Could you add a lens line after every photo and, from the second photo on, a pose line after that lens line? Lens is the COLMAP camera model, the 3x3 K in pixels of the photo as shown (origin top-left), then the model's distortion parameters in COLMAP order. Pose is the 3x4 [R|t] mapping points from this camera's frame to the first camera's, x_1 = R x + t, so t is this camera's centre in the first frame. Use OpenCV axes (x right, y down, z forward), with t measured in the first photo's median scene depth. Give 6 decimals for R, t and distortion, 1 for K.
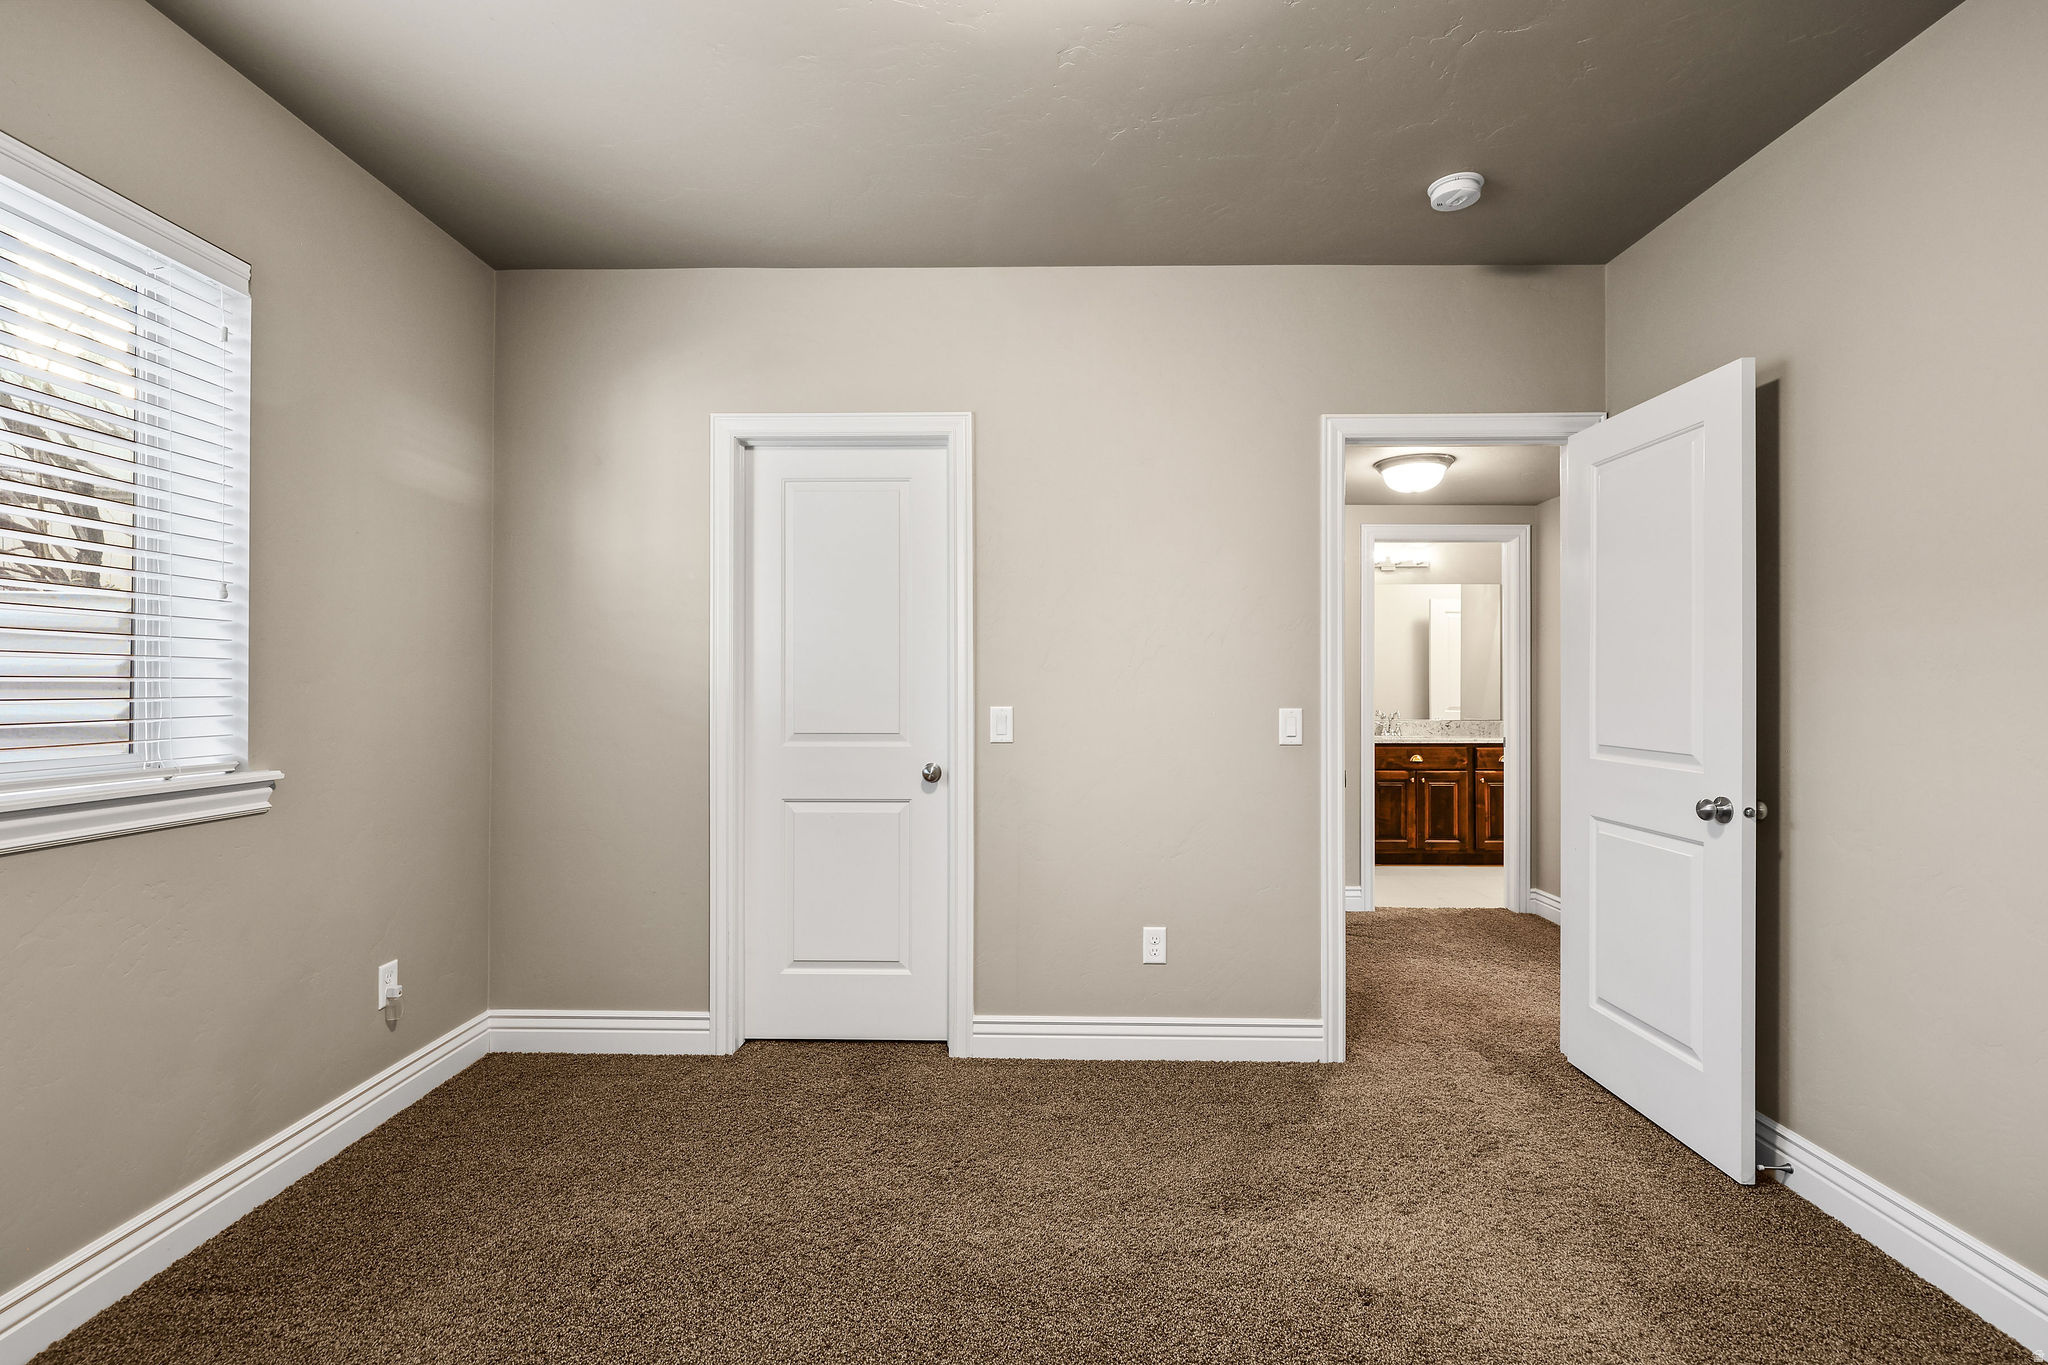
lens RADIAL K [[937.4, 0, 1031.1], [0, 937.4, 687.3], [0, 0, 1]] dist [0.013456, -0.000251]
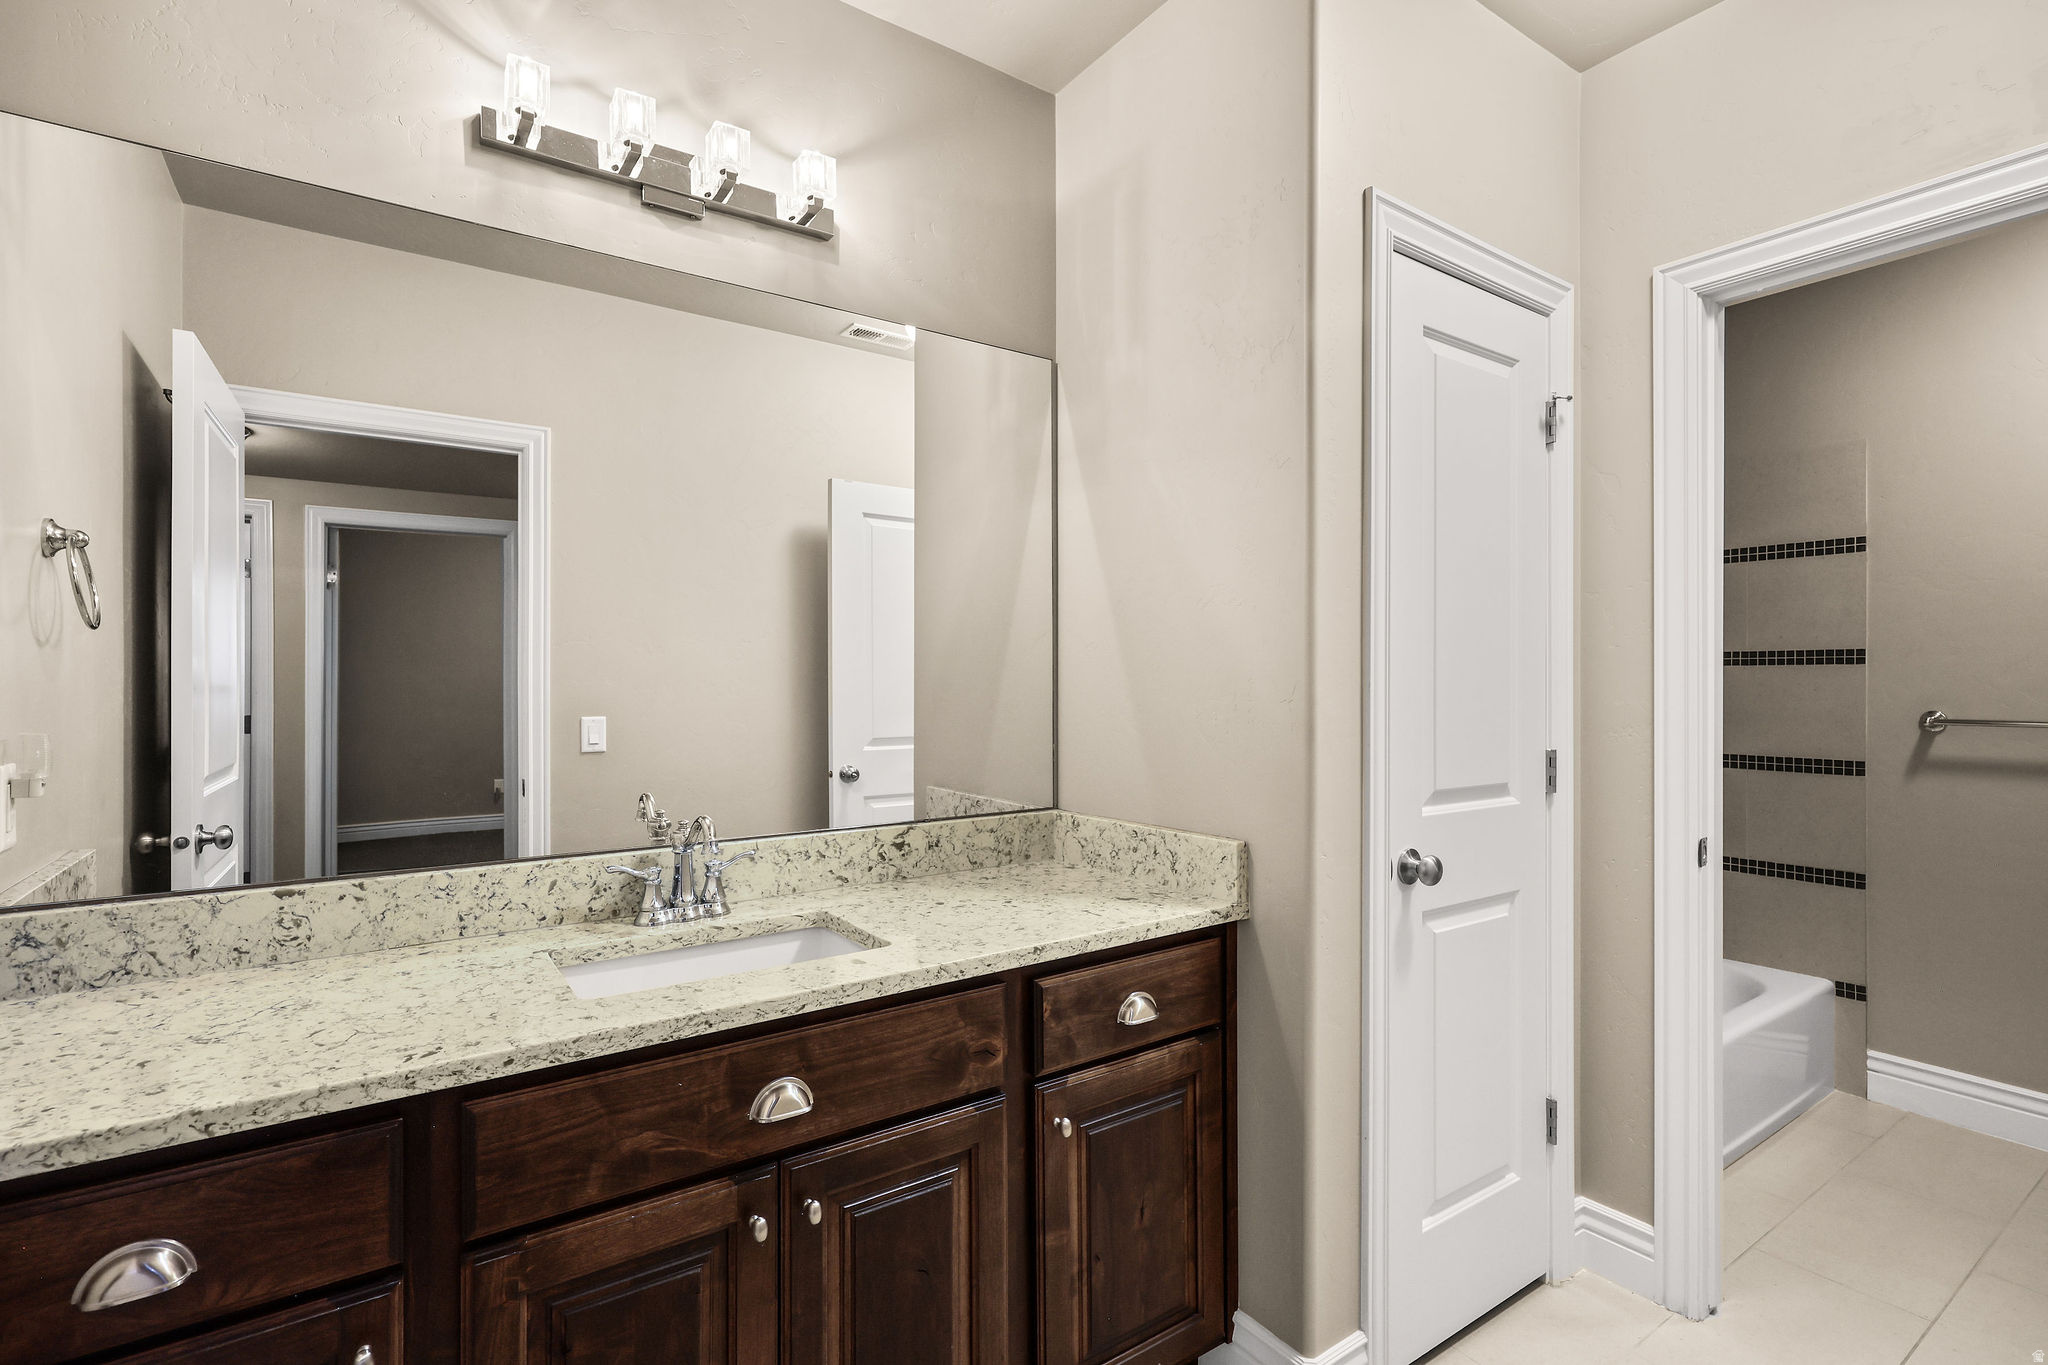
lens RADIAL K [[937.4, 0, 1017.0], [0, 937.4, 678.1], [0, 0, 1]] dist [0.013456, -0.000251]
pose [[0.819929, 0.001103, 0.572464, 0.341325], [-0.003405, 0.999990, 0.002949, -0.008441], [-0.572455, -0.004367, 0.819925, 0.820149]]
